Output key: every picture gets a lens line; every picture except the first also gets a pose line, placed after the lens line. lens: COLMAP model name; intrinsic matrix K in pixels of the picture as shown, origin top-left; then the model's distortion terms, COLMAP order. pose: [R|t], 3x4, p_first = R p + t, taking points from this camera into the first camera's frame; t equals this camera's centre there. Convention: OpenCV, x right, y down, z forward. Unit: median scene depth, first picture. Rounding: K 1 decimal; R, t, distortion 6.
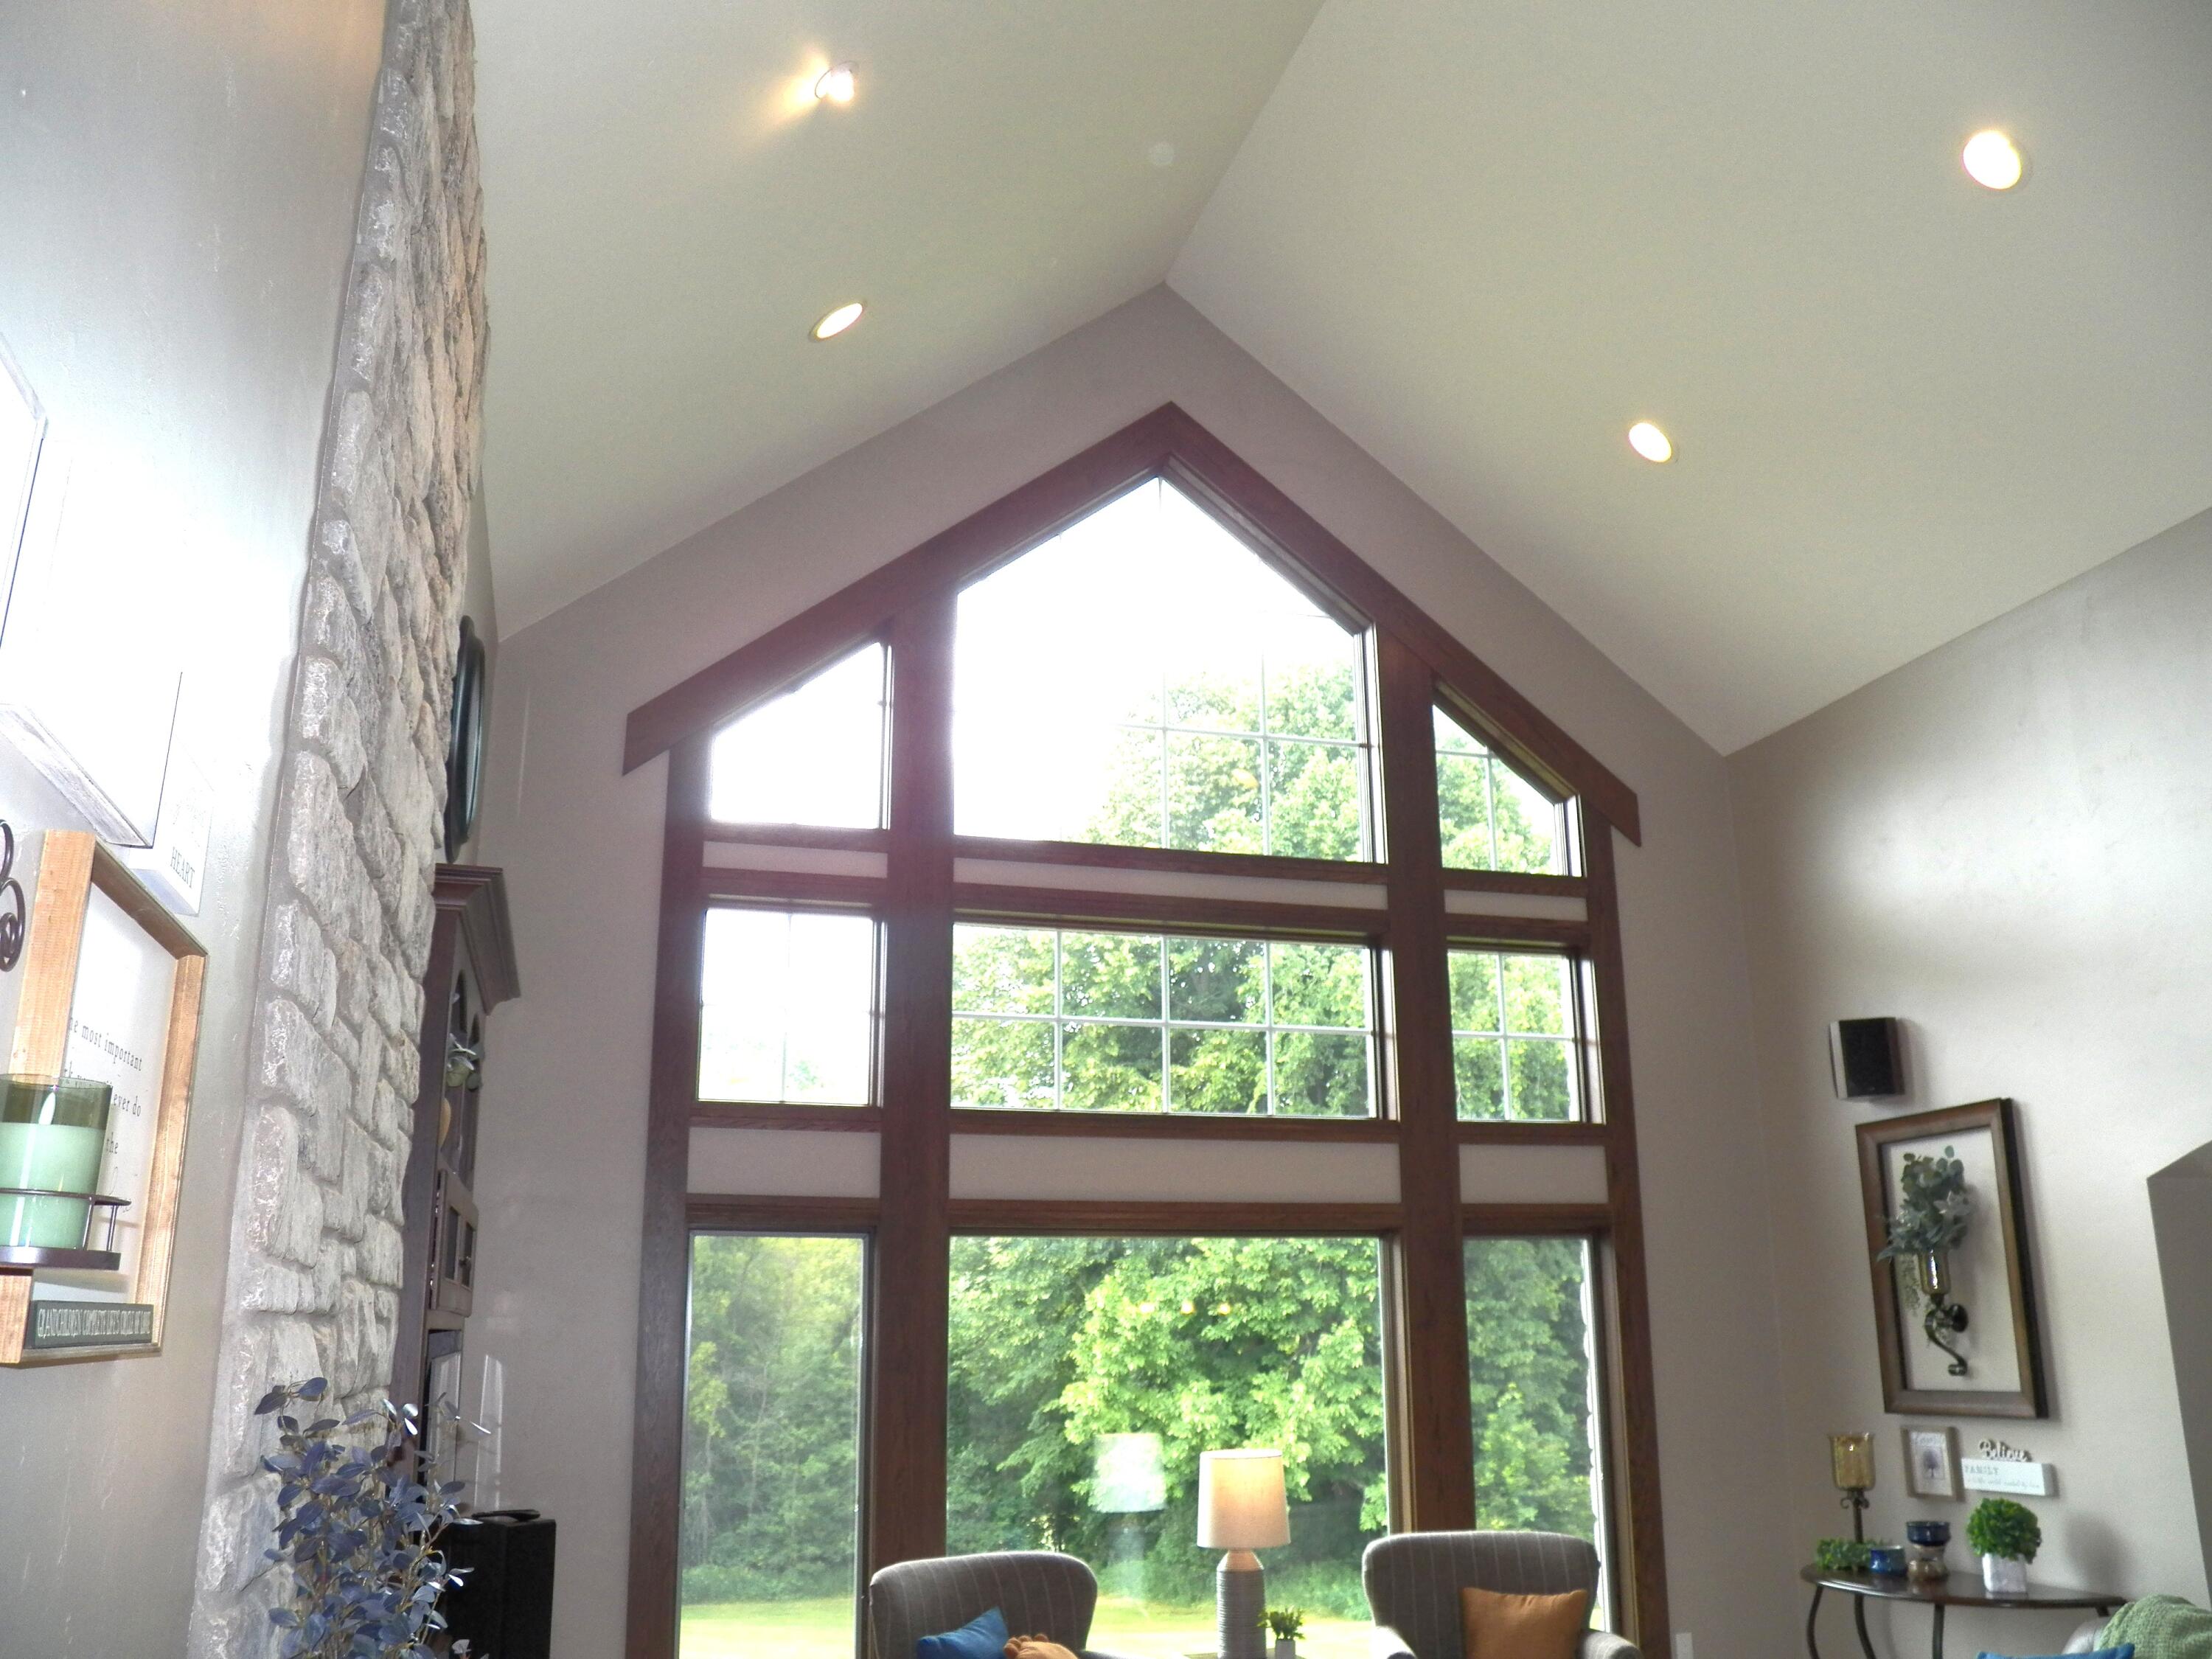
lens RADIAL K [[1807.0, 0, 1123.5], [0, 1807.0, 828.7], [0, 0, 1]] dist [-0.136227, 0.098391]
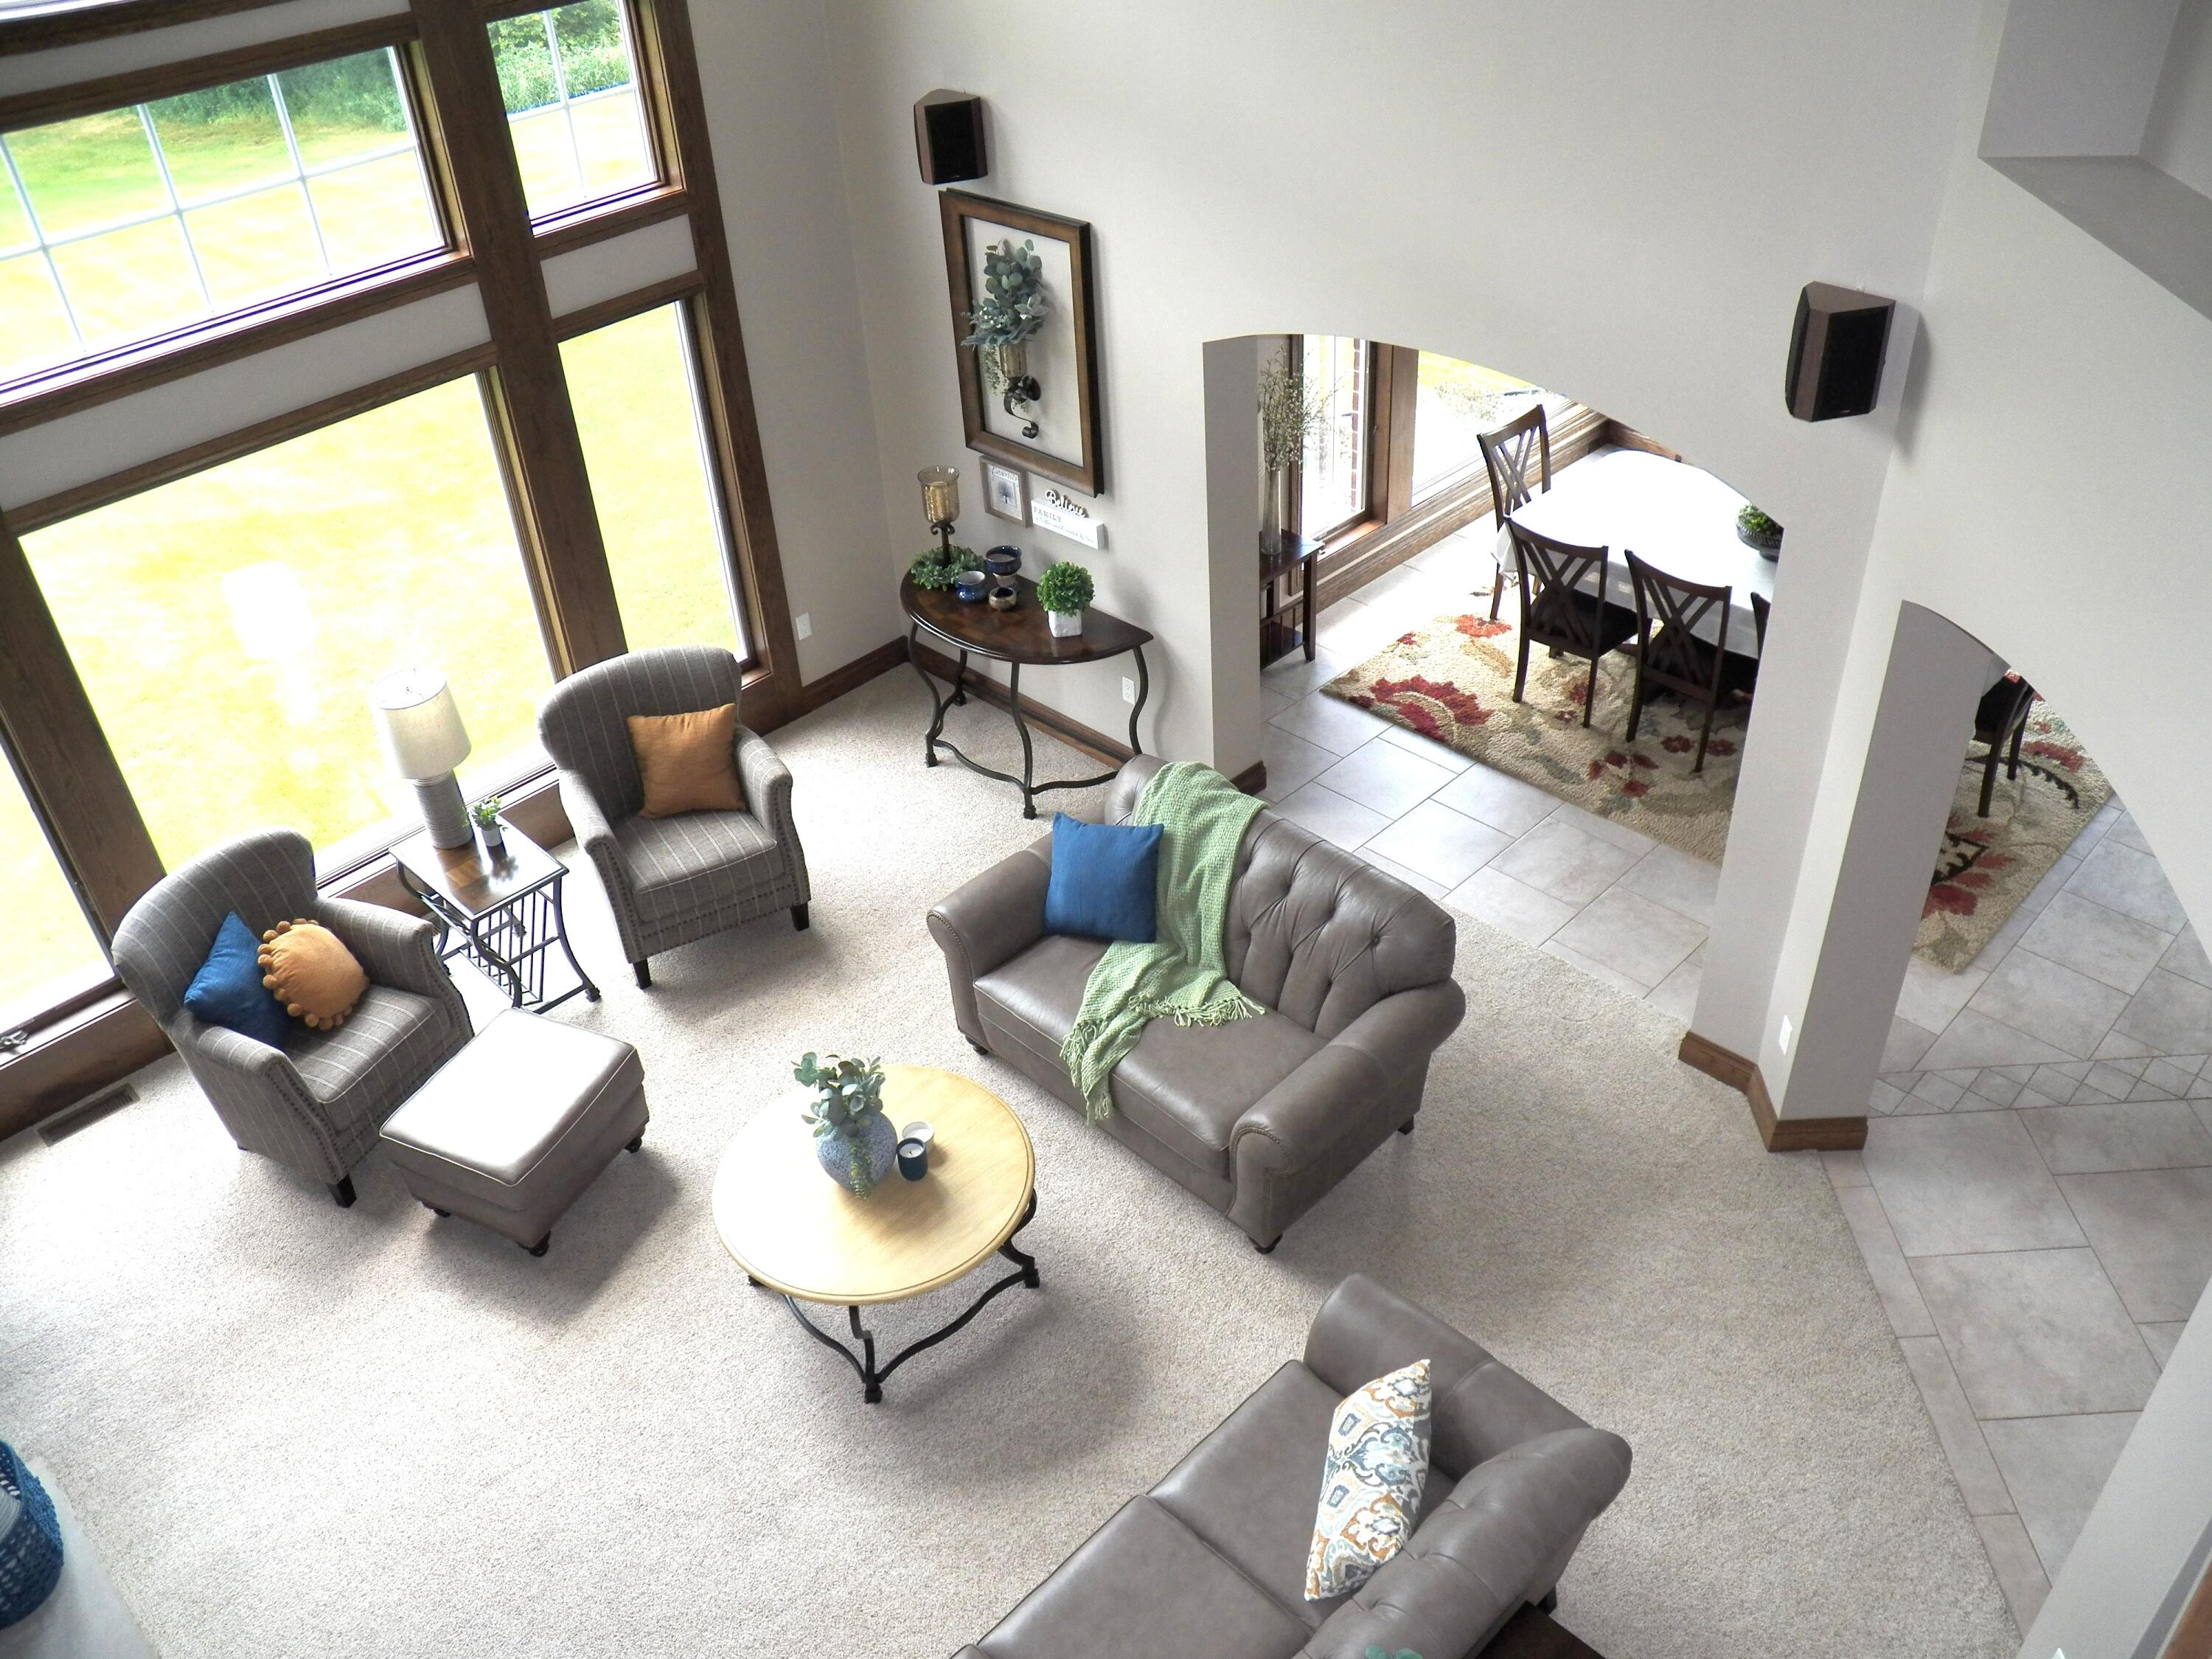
lens RADIAL K [[1807.0, 0, 1113.5], [0, 1807.0, 840.9], [0, 0, 1]] dist [-0.136227, 0.098391]
pose [[0.875921, -0.314389, 0.365954, 0.018990], [-0.089313, 0.639750, 0.763376, -0.402105], [-0.474116, -0.701341, 0.532291, 0.172113]]
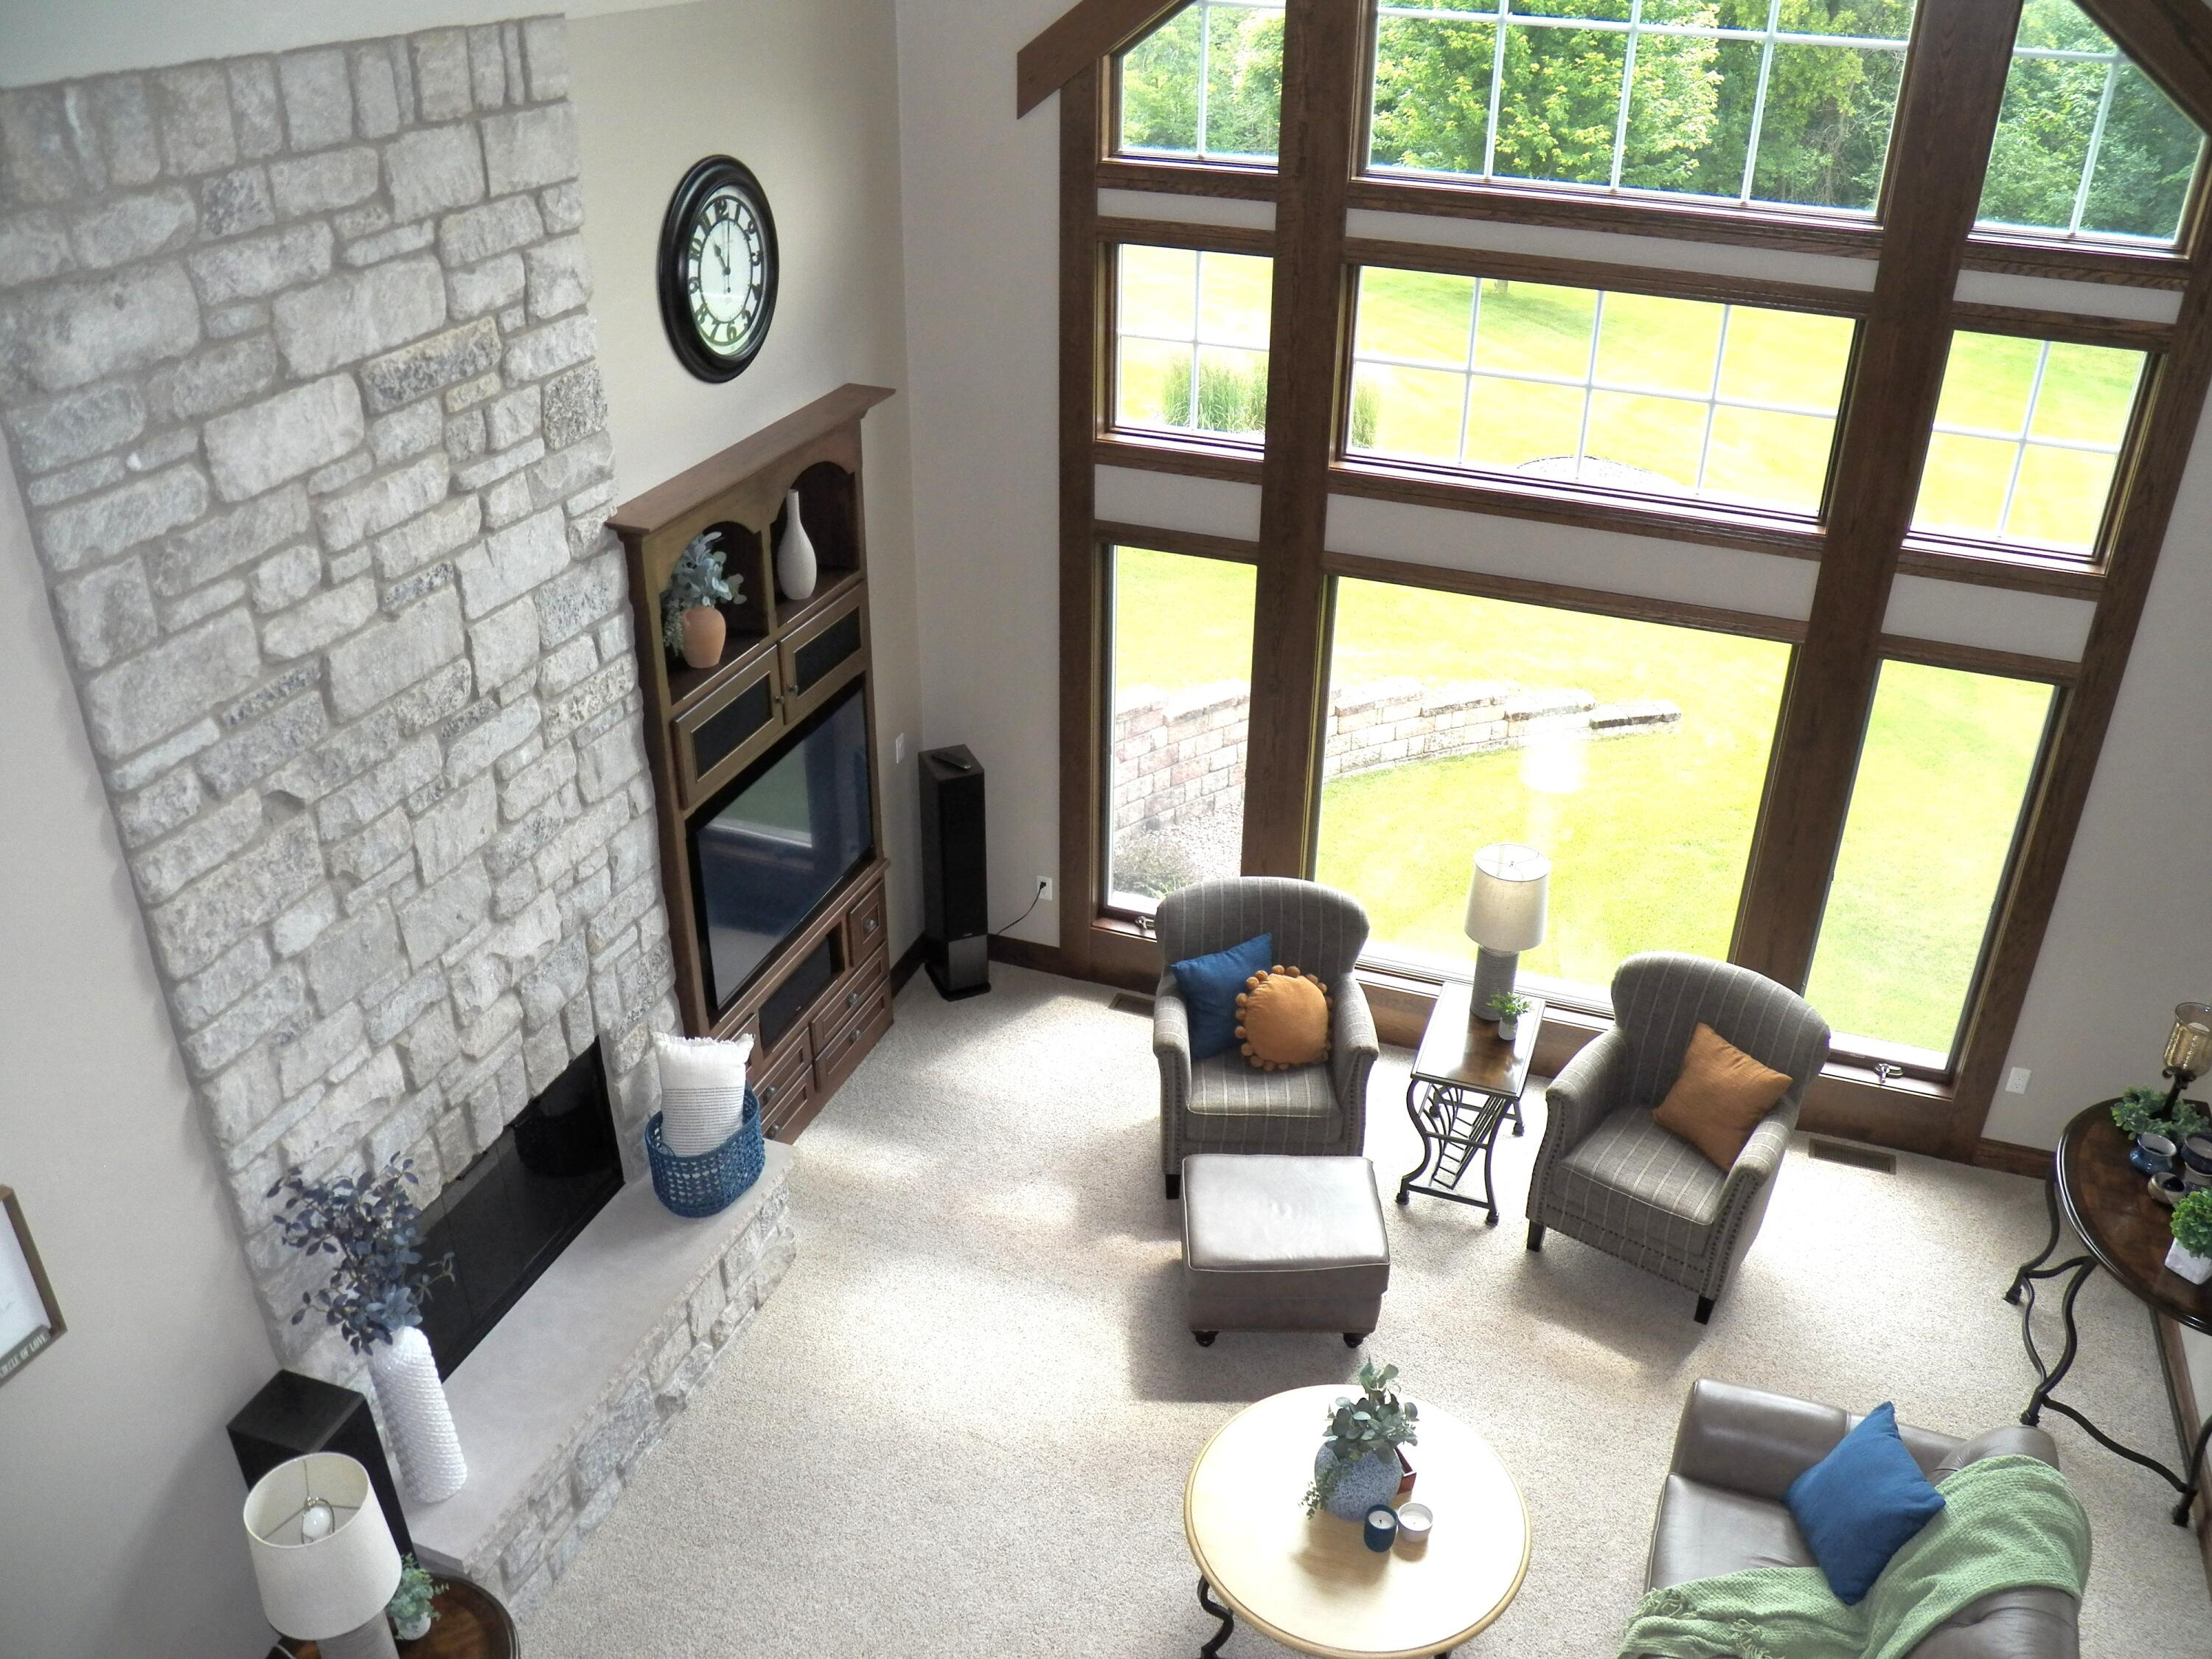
lens RADIAL K [[1807.0, 0, 1130.4], [0, 1807.0, 838.4], [0, 0, 1]] dist [-0.136227, 0.098391]
pose [[0.807695, 0.307521, -0.503050, 0.400554], [0.137510, 0.731424, 0.667914, -0.397603], [0.573340, -0.608645, 0.548481, 0.260398]]
